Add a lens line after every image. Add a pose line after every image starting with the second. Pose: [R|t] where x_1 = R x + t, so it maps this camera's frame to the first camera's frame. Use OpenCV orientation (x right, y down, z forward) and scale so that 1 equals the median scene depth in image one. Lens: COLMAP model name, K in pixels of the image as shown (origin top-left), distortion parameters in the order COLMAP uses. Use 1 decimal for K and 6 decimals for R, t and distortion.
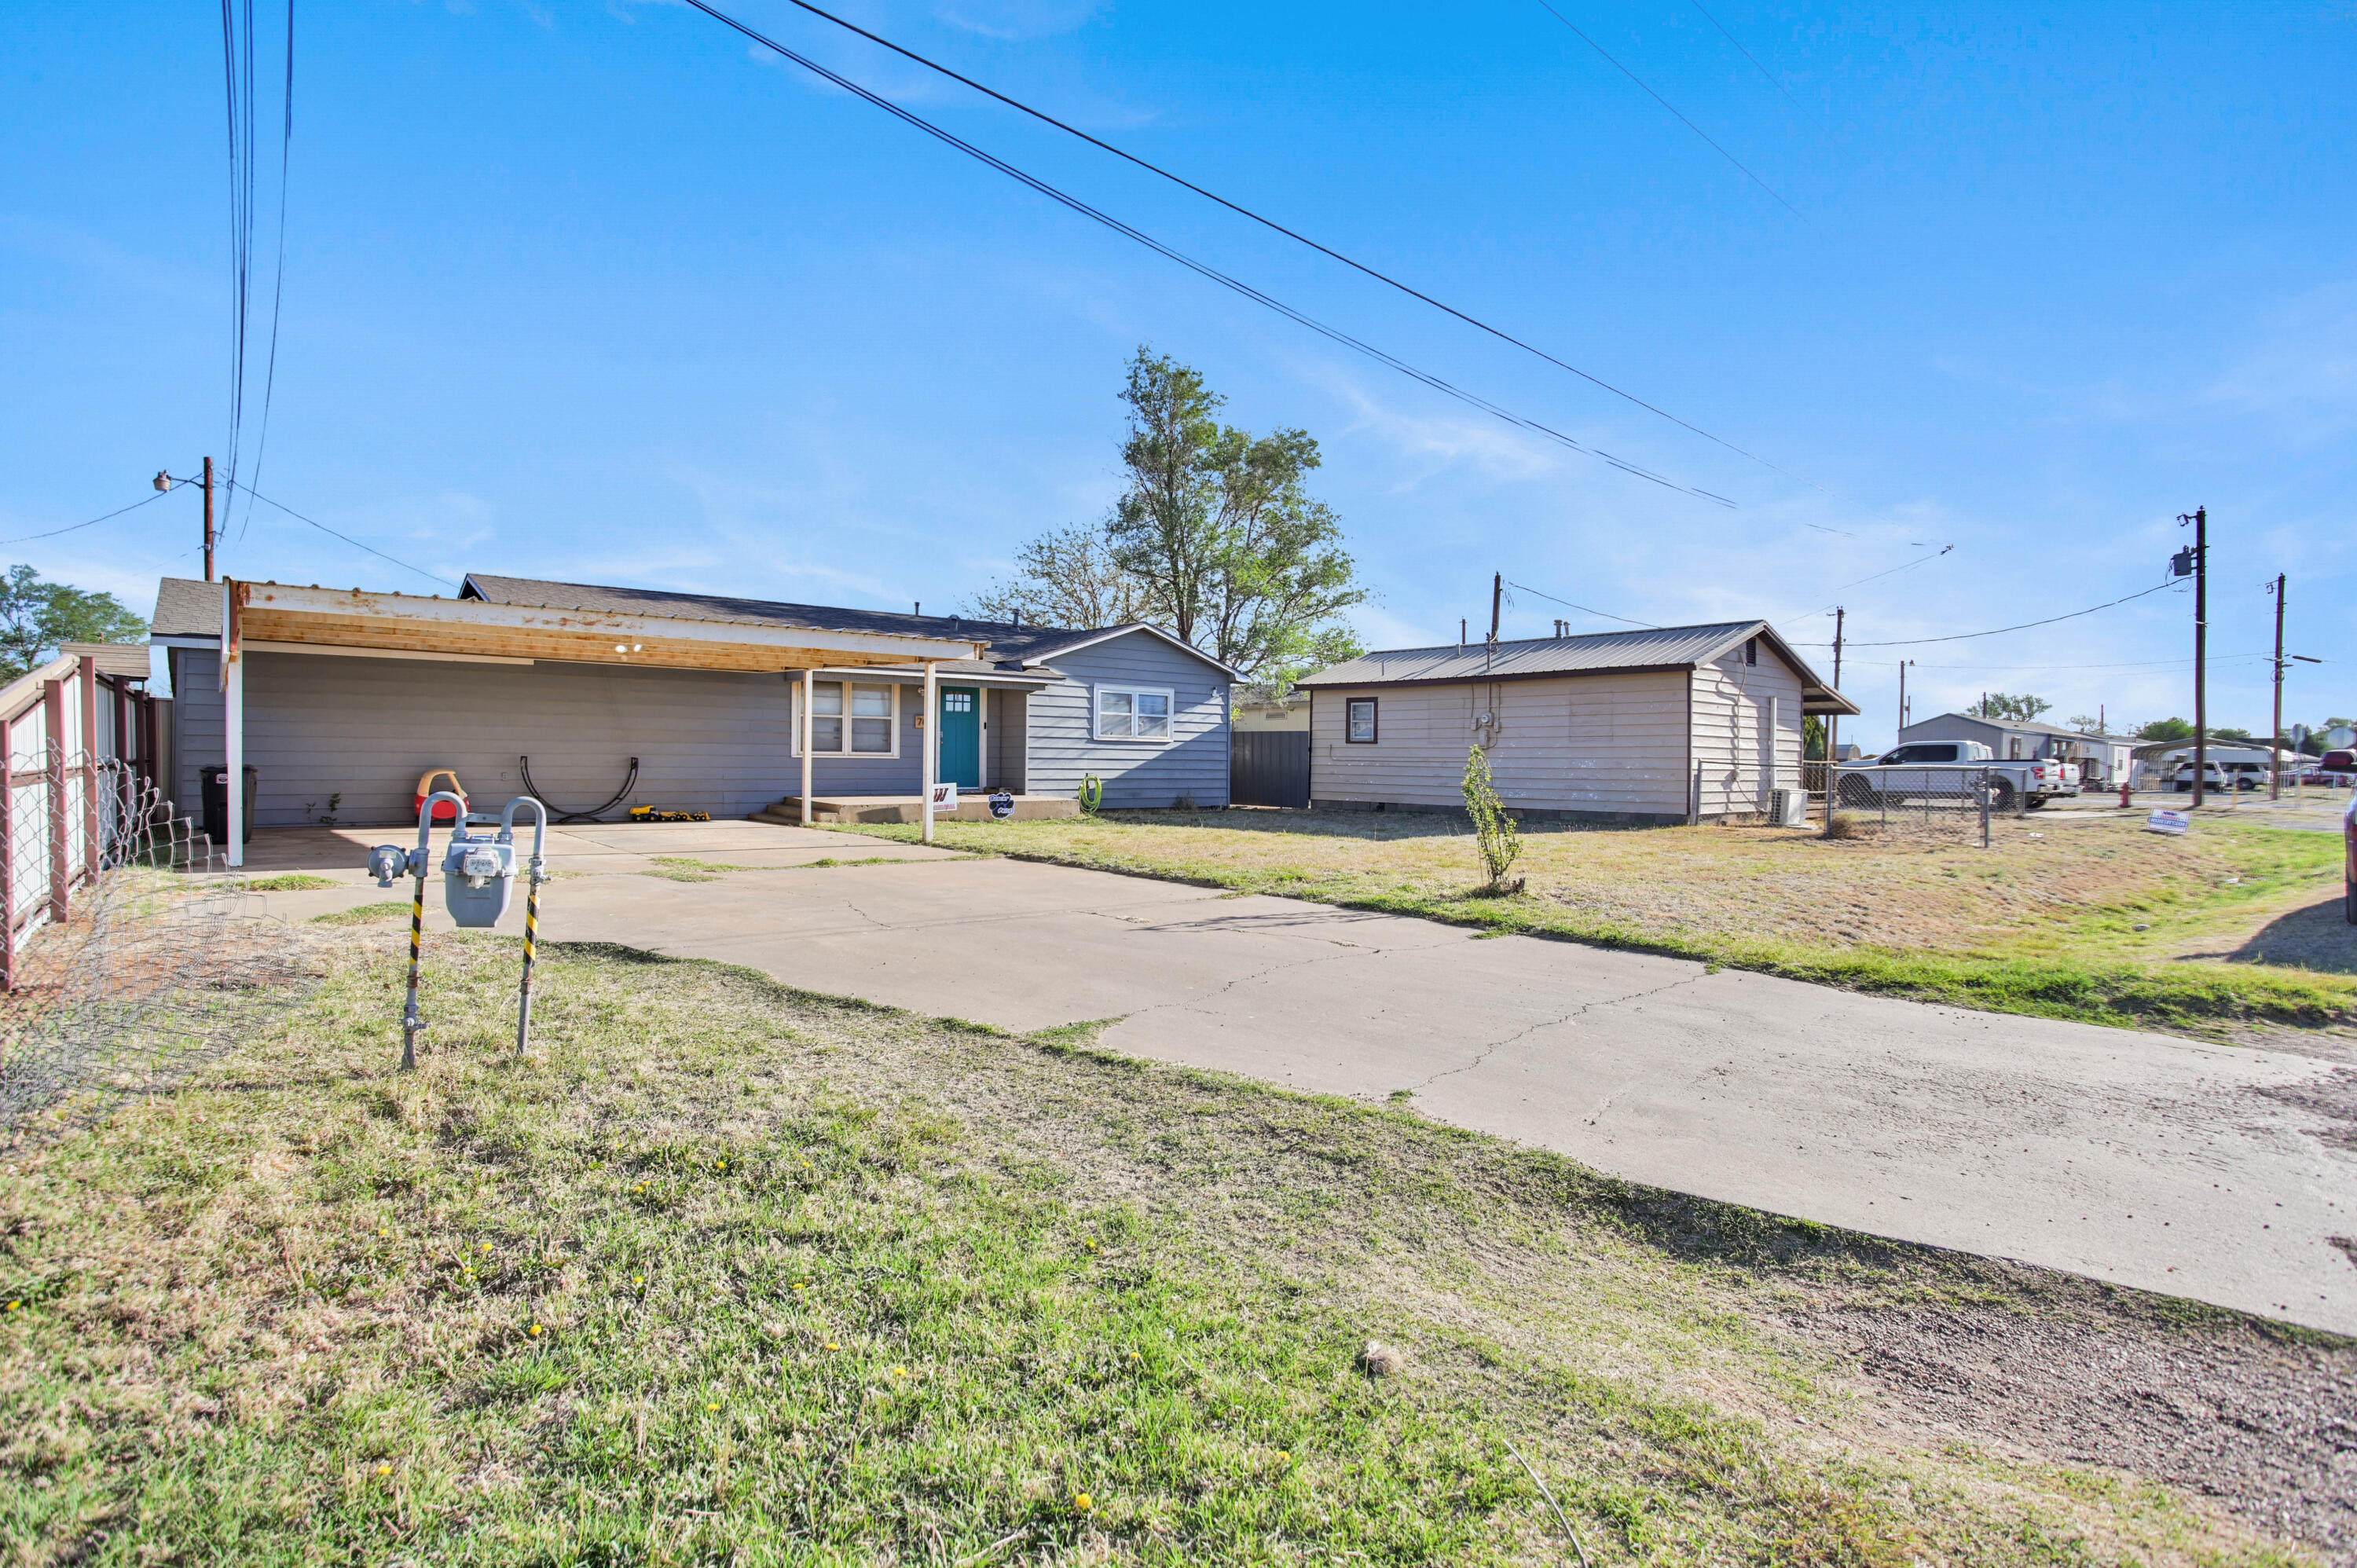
lens RADIAL K [[1228.0, 0, 1164.3], [0, 1228.0, 766.7], [0, 0, 1]] dist [-0.083353, 0.034799]
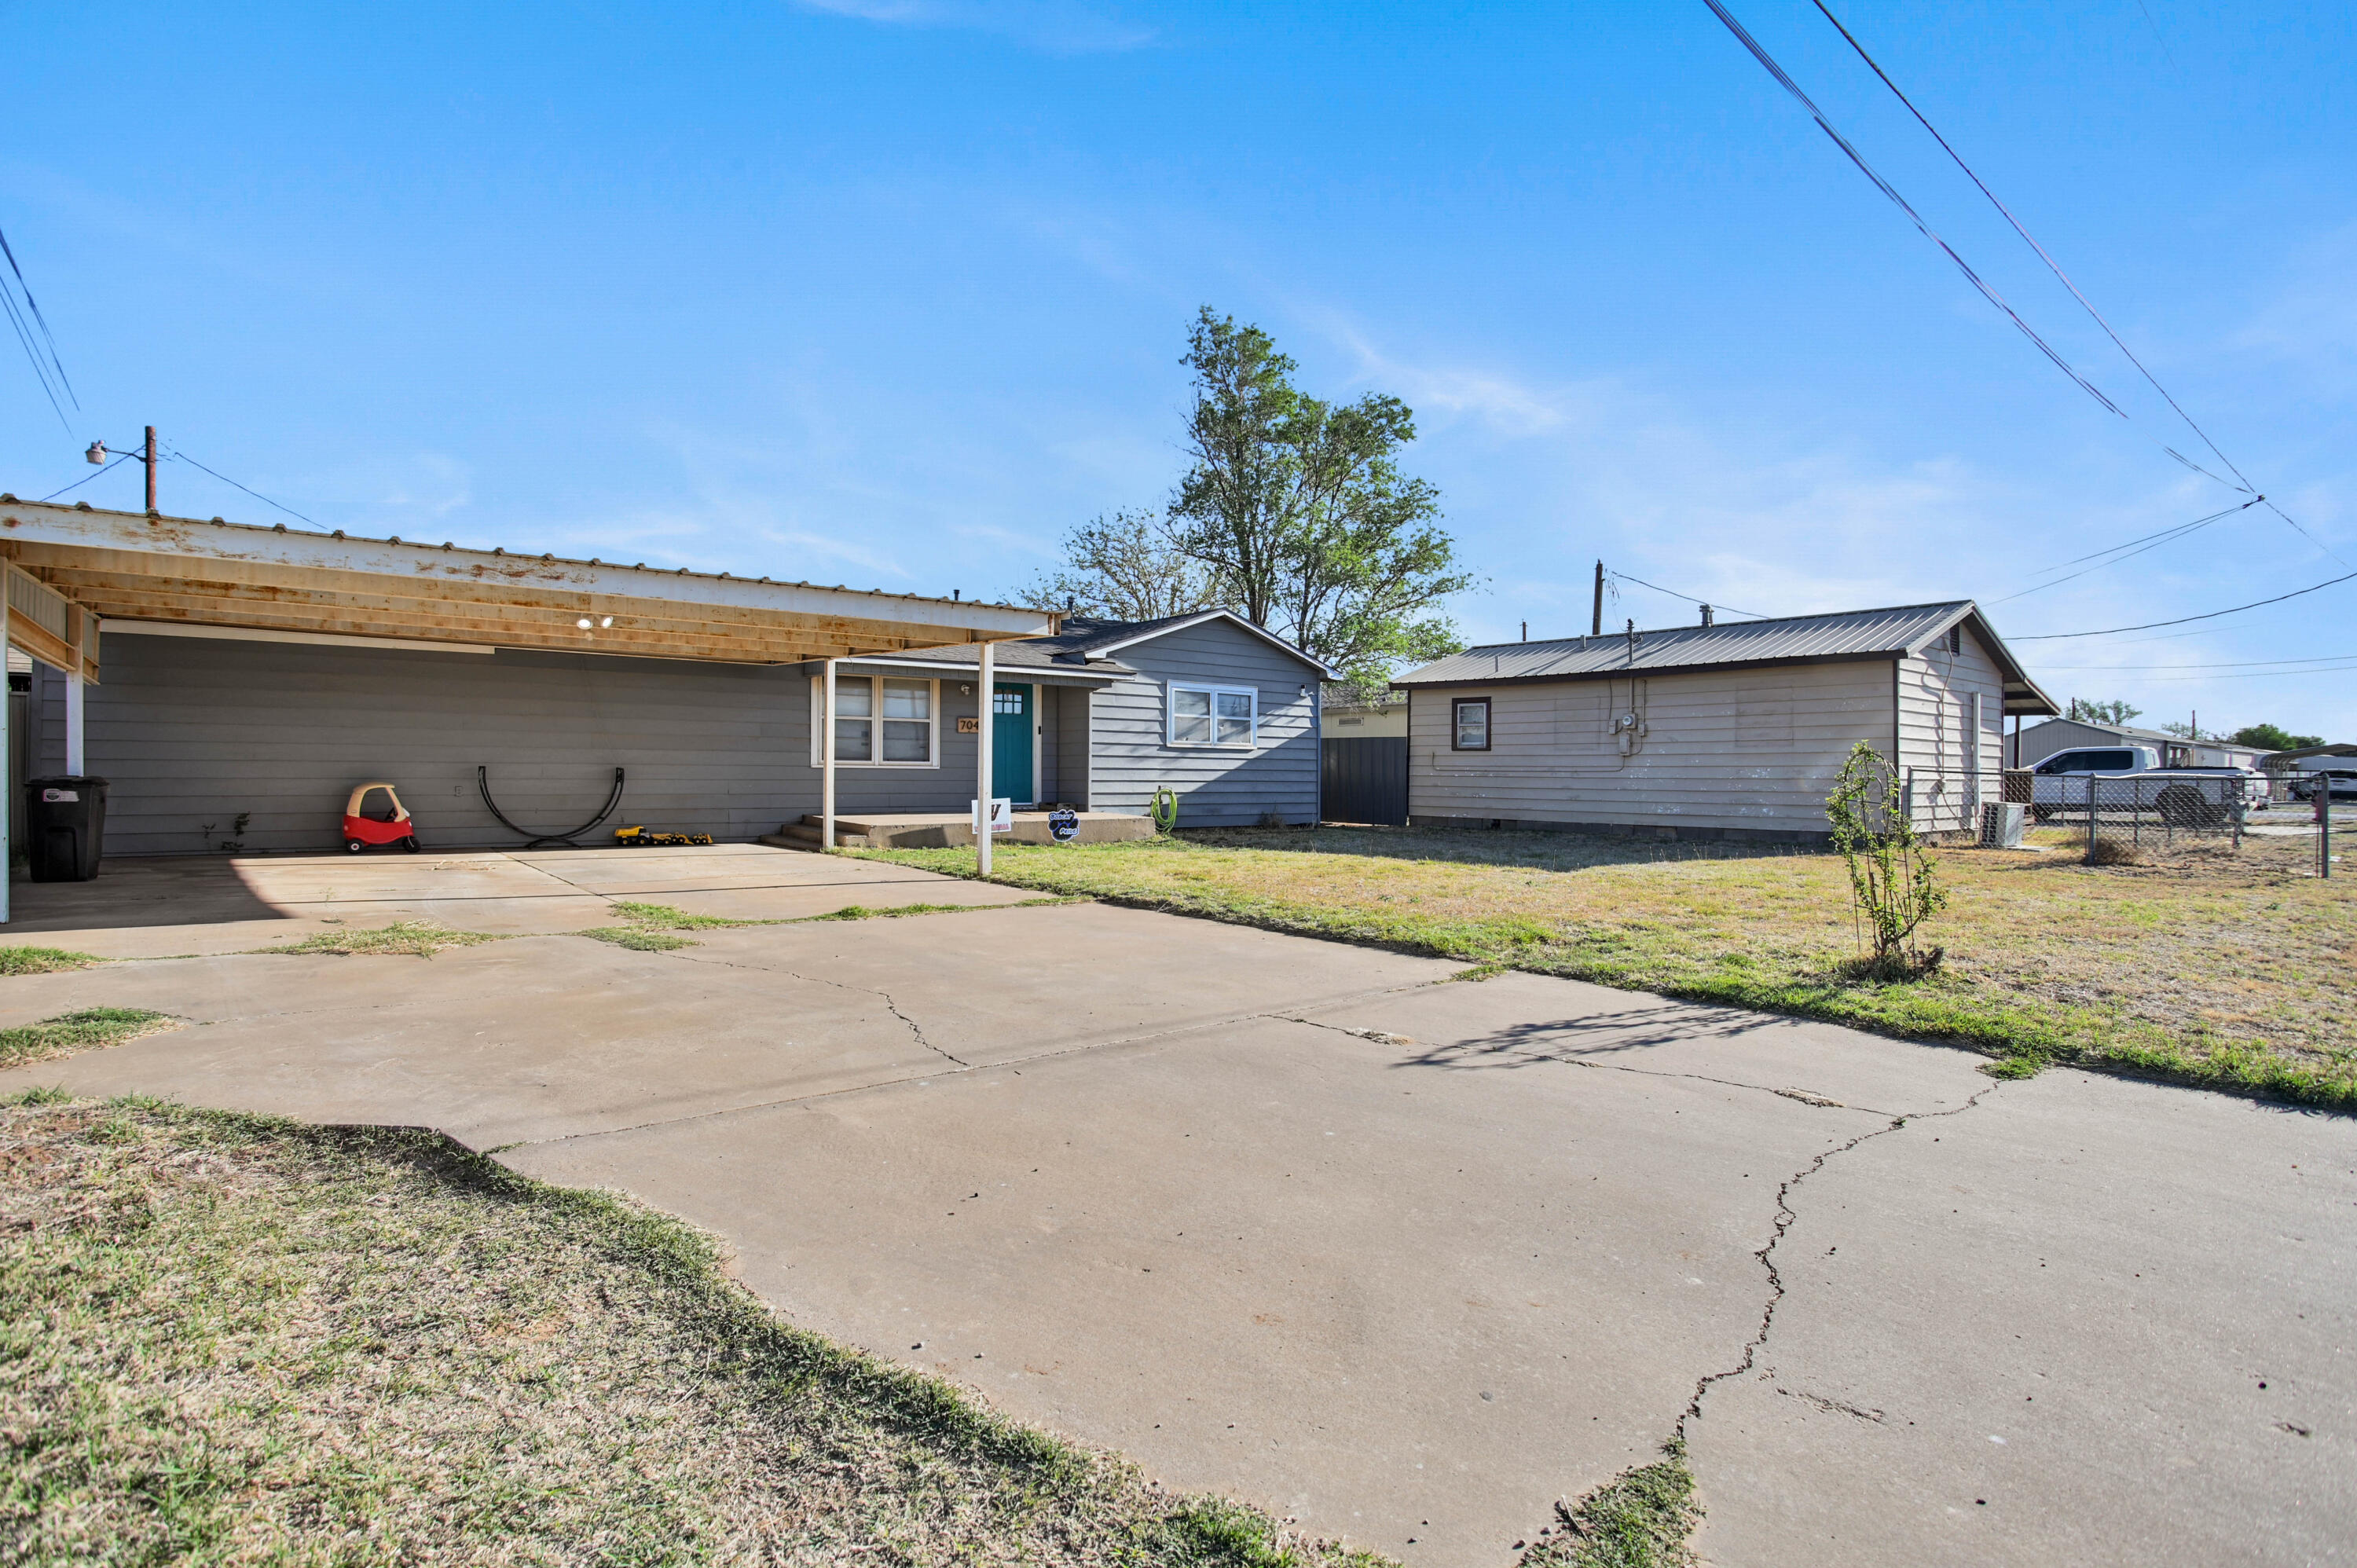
lens RADIAL K [[1228.0, 0, 1164.3], [0, 1228.0, 766.7], [0, 0, 1]] dist [-0.083353, 0.034799]
pose [[0.999786, -0.002484, -0.020517, -0.042977], [0.002274, 0.999945, -0.010216, 0.000719], [0.020542, 0.010167, 0.999737, 0.155798]]
